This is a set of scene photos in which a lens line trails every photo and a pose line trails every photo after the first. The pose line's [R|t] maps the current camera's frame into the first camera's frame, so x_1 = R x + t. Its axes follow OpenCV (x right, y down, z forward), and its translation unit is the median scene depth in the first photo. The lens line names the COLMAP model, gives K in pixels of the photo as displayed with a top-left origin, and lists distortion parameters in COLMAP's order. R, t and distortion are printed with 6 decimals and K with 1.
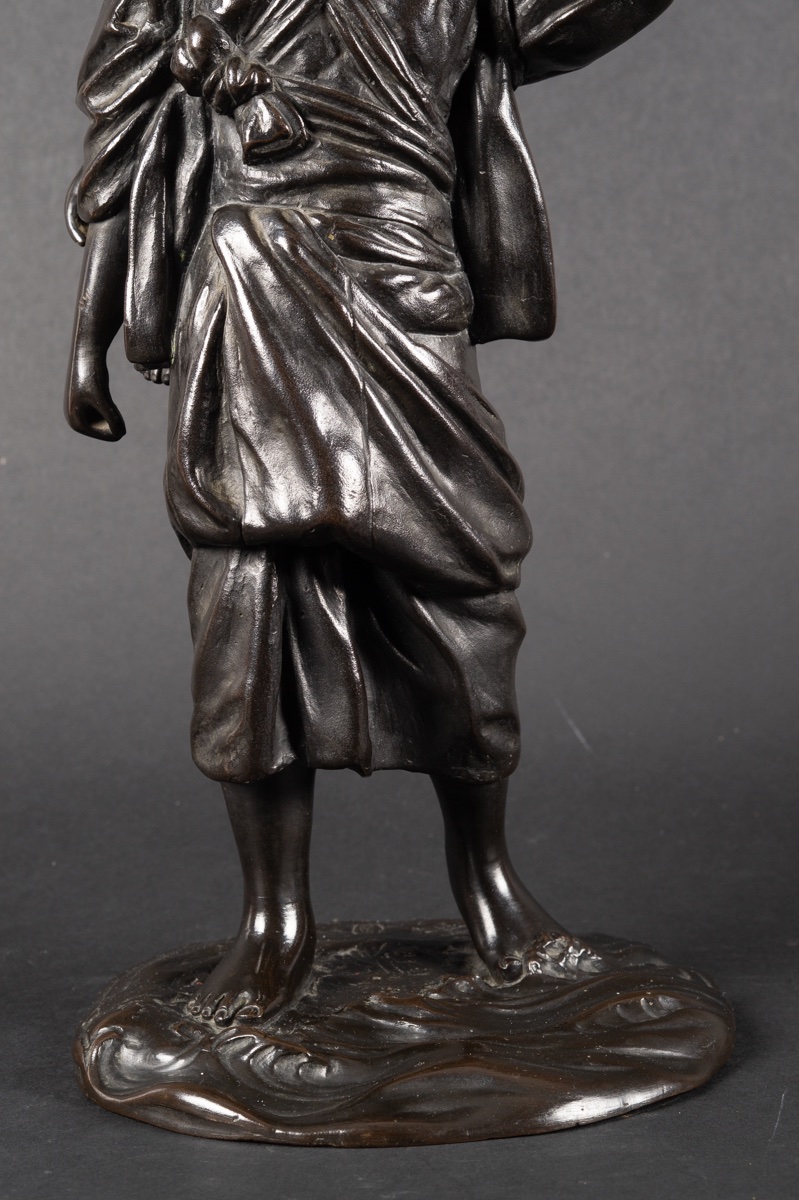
lens RADIAL K [[2858.6, 0, 399.5], [0, 2858.6, 600.0], [0, 0, 1]] dist [-0.071307, -0.102039]
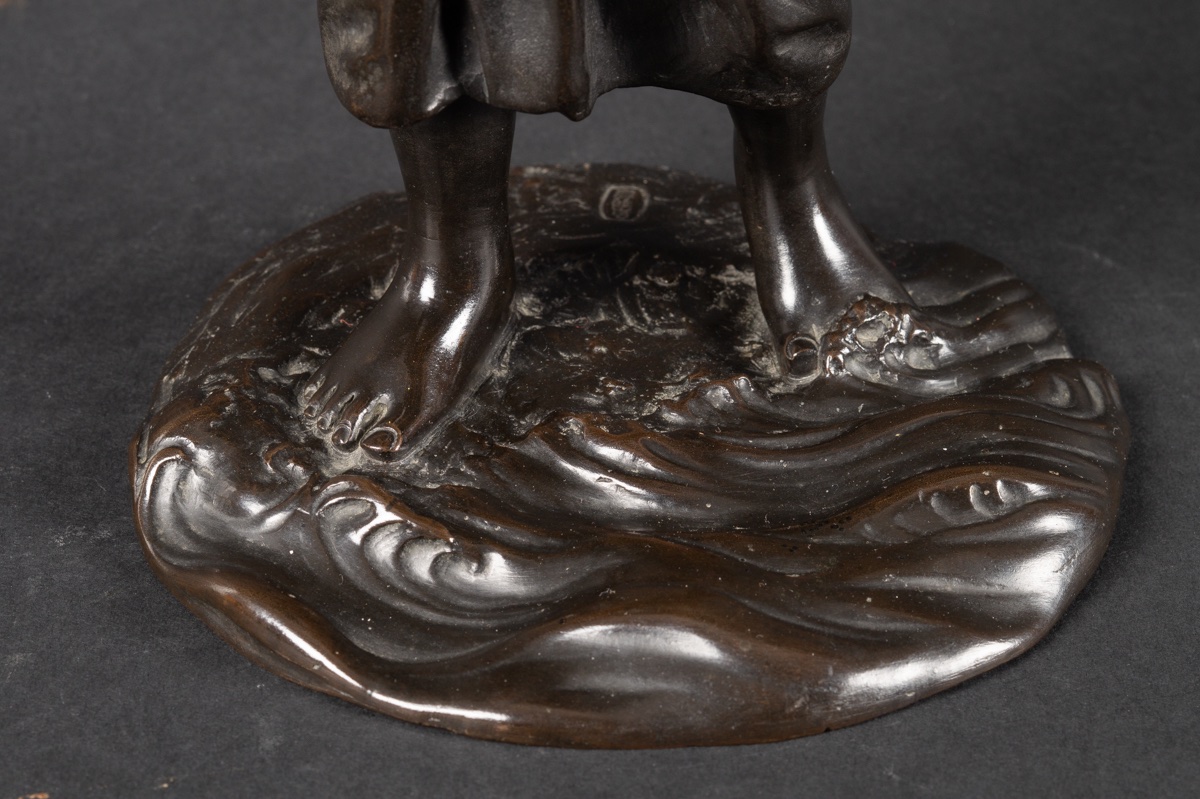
lens RADIAL K [[2858.6, 0, 600.0], [0, 2858.6, 399.5], [0, 0, 1]] dist [-0.071307, -0.102039]
pose [[0.988356, 0.119283, -0.094469, 0.059987], [-0.064920, 0.892078, 0.447194, -0.166466], [0.137617, -0.435854, 0.889434, 0.413849]]
